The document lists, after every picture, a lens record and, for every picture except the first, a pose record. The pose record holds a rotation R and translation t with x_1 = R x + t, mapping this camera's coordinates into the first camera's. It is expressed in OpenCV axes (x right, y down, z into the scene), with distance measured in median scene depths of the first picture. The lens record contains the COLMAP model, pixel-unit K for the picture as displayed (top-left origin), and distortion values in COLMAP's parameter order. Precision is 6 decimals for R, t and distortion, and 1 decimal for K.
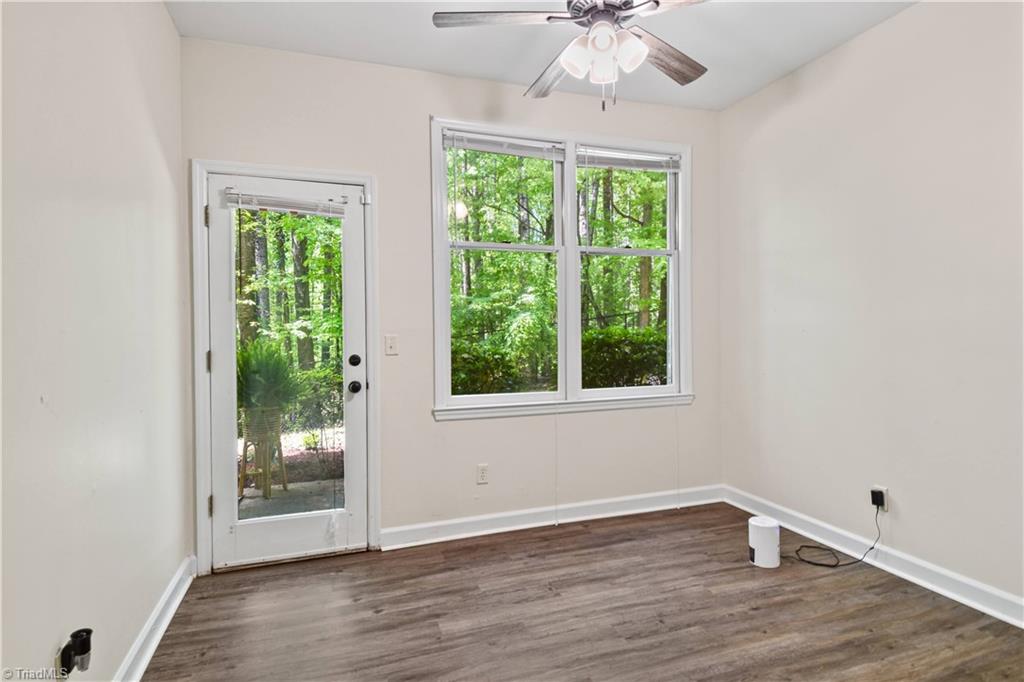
lens RADIAL K [[556.6, 0, 516.1], [0, 556.6, 337.2], [0, 0, 1]] dist [0.009357, -0.013507]
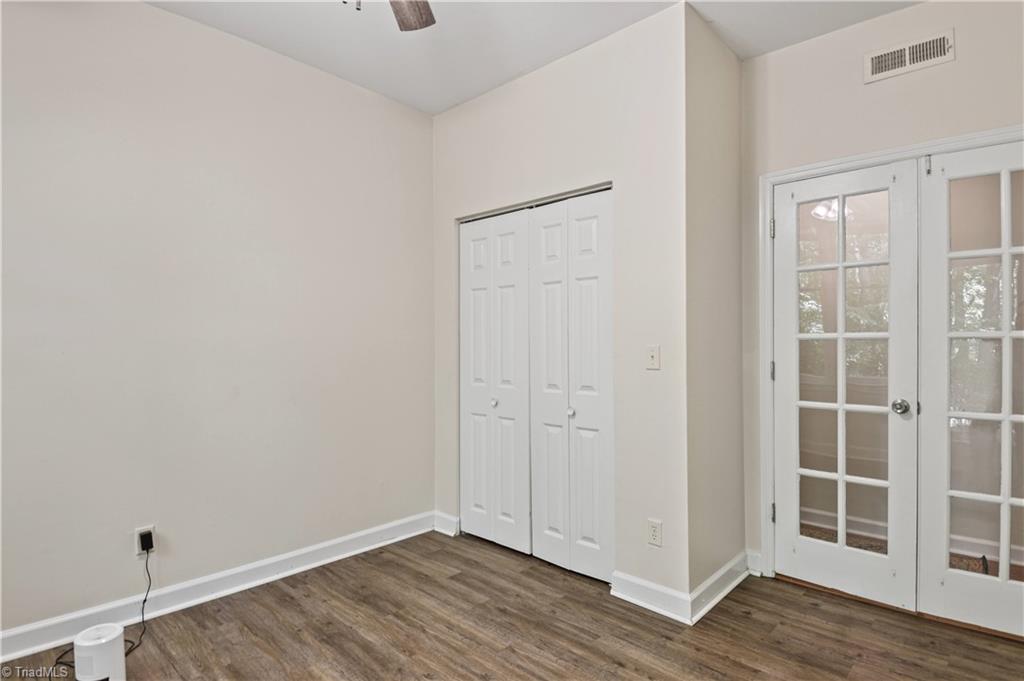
lens RADIAL K [[556.6, 0, 510.1], [0, 556.6, 339.3], [0, 0, 1]] dist [0.009357, -0.013507]
pose [[-0.476691, 0.019288, 0.878860, -0.476287], [0.015097, 0.999791, -0.013754, -0.009938], [-0.878942, 0.006712, -0.476882, 1.082667]]
